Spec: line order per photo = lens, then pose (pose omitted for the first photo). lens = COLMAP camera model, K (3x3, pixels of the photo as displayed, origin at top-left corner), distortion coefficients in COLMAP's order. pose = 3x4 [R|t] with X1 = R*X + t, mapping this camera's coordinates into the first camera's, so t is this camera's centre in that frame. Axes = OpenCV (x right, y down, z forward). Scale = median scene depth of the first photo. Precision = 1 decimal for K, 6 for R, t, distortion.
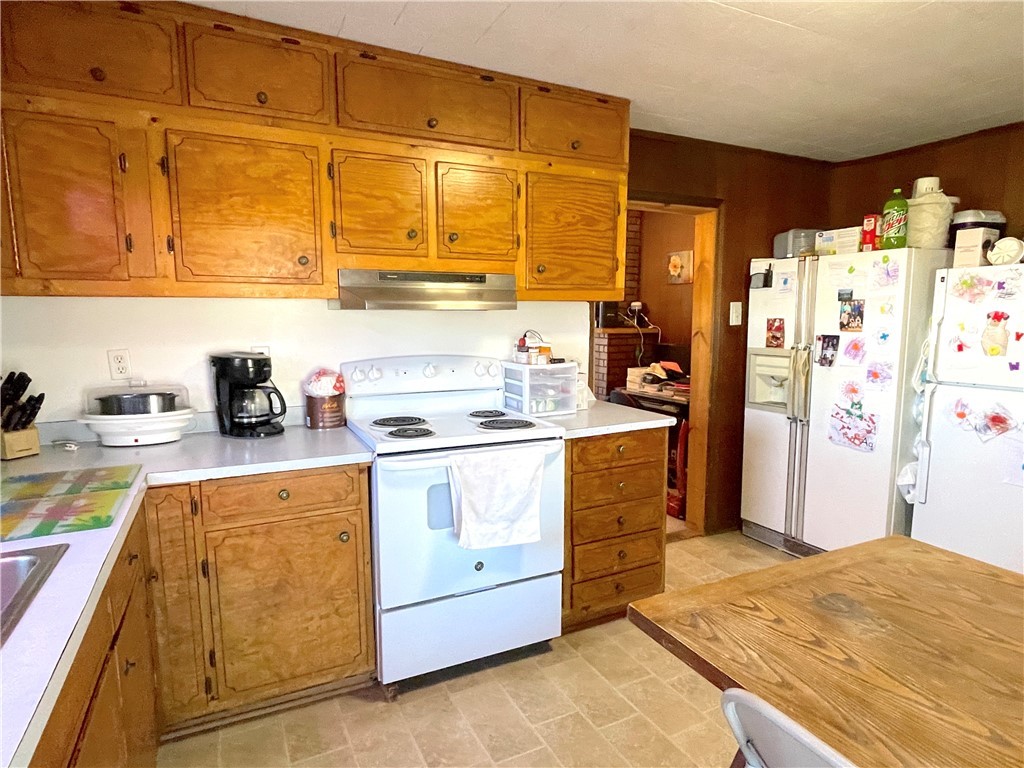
lens RADIAL K [[578.3, 0, 505.2], [0, 578.3, 392.5], [0, 0, 1]] dist [0.004545, -0.009409]
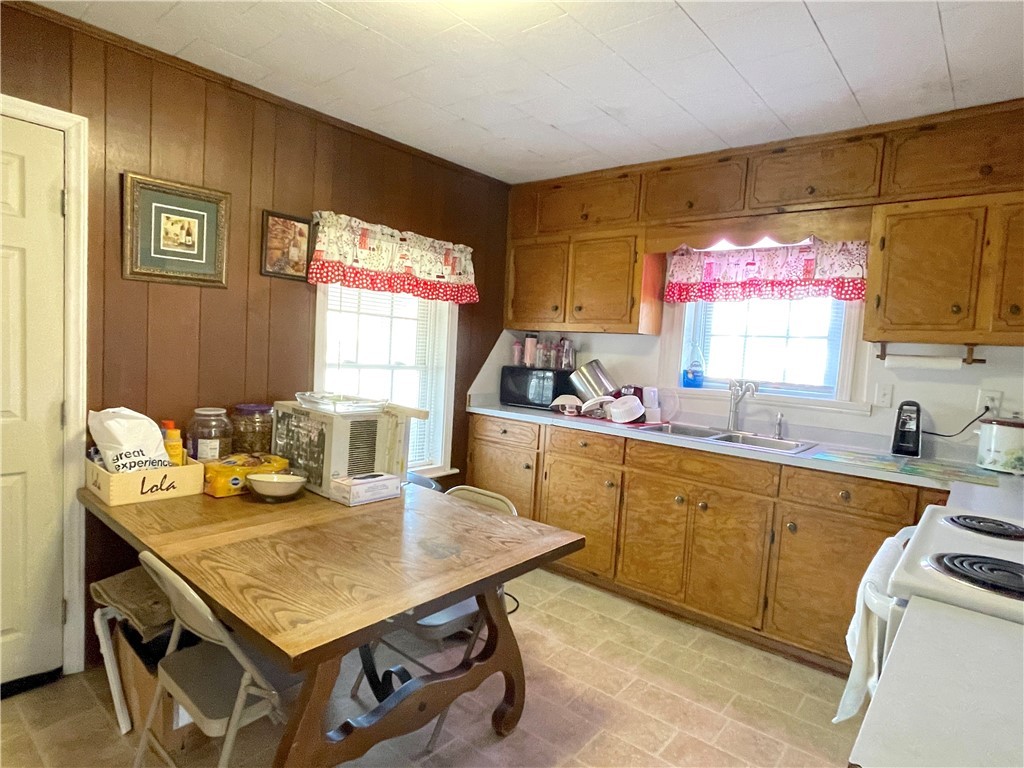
lens RADIAL K [[578.3, 0, 502.5], [0, 578.3, 386.6], [0, 0, 1]] dist [0.004545, -0.009409]
pose [[-0.919813, -0.022794, -0.391694, 0.501194], [-0.103129, 0.977254, 0.185308, -0.124094], [0.378560, 0.210843, -0.901242, 1.102399]]
